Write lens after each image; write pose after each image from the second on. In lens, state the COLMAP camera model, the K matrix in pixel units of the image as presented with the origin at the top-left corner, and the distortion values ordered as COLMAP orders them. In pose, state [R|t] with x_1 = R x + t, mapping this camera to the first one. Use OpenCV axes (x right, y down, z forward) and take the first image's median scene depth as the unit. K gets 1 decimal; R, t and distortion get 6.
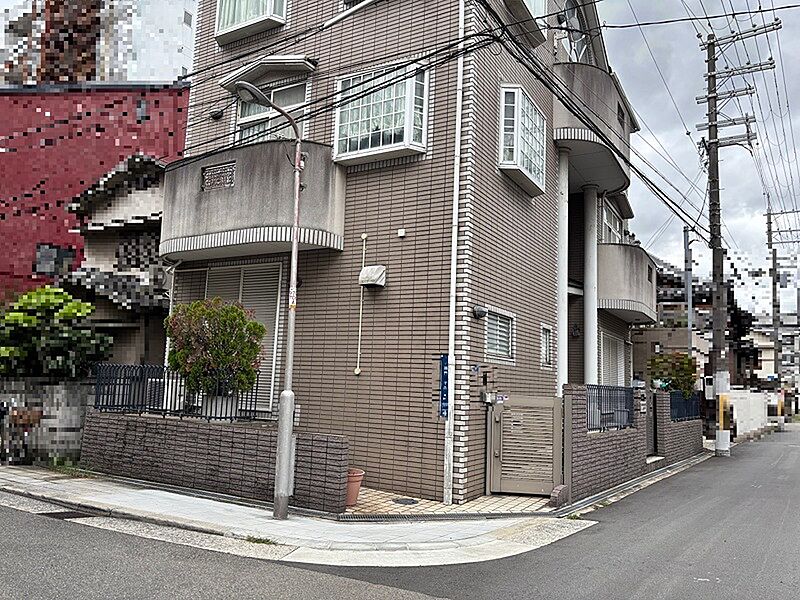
lens RADIAL K [[605.0, 0, 399.9], [0, 605.0, 296.2], [0, 0, 1]] dist [0.049483, -0.048622]
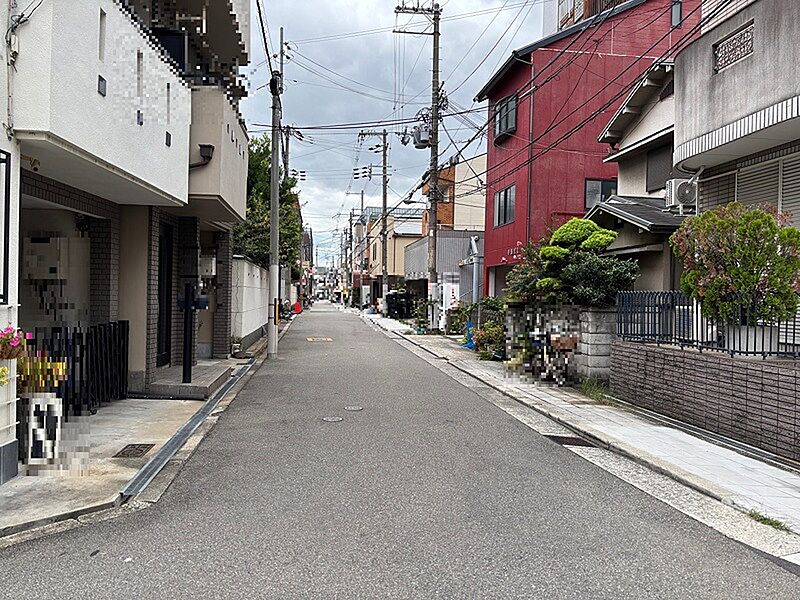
lens RADIAL K [[605.0, 0, 403.6], [0, 605.0, 299.8], [0, 0, 1]] dist [0.049483, -0.048622]
pose [[0.625679, -0.022249, -0.779763, 0.044087], [0.113945, 0.991479, 0.063139, 0.026359], [0.771714, -0.128355, 0.622882, 0.145001]]
